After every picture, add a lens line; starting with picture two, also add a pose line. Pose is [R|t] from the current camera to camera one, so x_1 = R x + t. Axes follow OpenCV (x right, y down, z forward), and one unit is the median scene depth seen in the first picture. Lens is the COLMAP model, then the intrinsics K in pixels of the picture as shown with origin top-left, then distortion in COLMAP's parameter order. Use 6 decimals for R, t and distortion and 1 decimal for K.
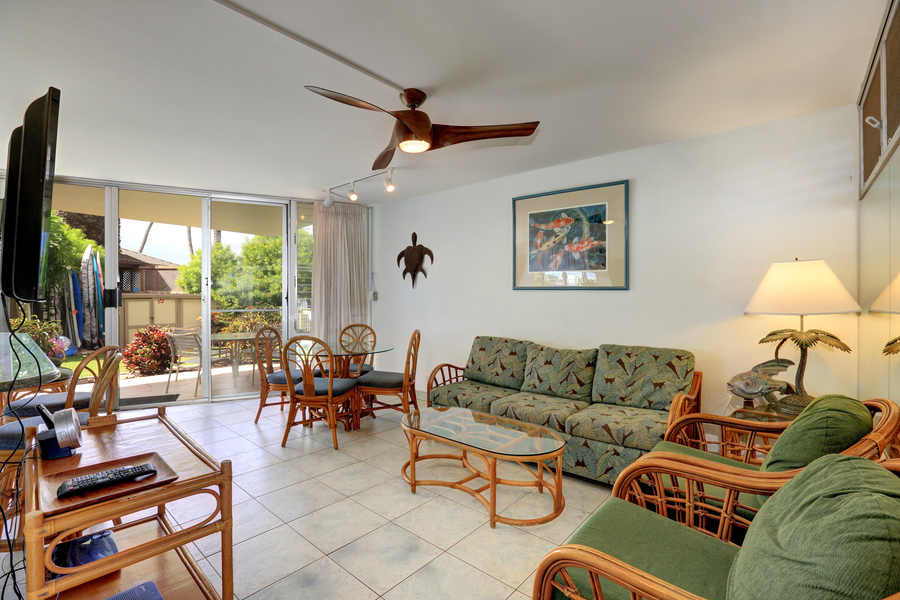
lens RADIAL K [[405.5, 0, 452.4], [0, 405.5, 296.6], [0, 0, 1]] dist [-0.022938, 0.000697]
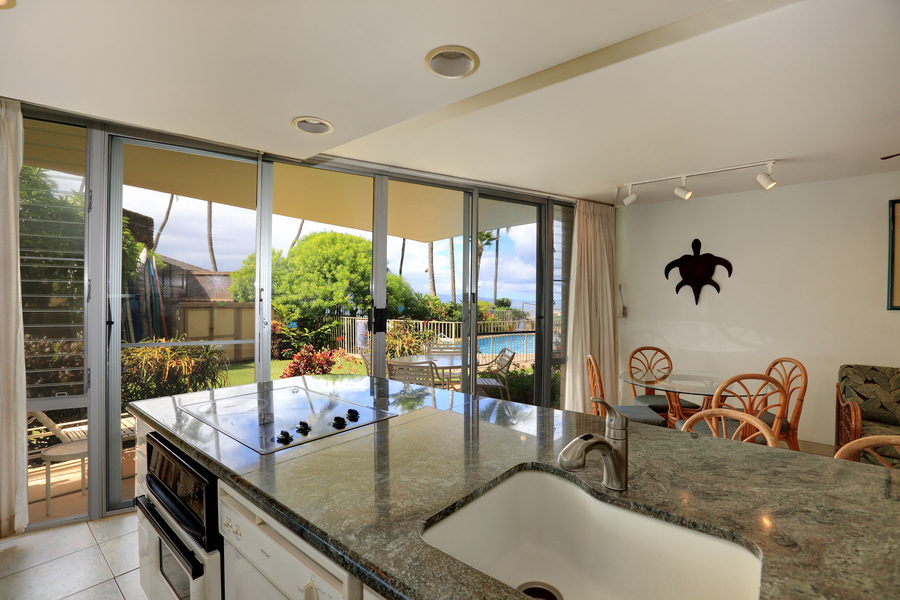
lens RADIAL K [[405.5, 0, 452.4], [0, 405.5, 296.6], [0, 0, 1]] dist [-0.022938, 0.000697]
pose [[0.999429, 0.005902, 0.033269, -0.627279], [-0.005321, 0.999832, -0.017528, -0.018673], [-0.033367, 0.017341, 0.999293, 0.168584]]
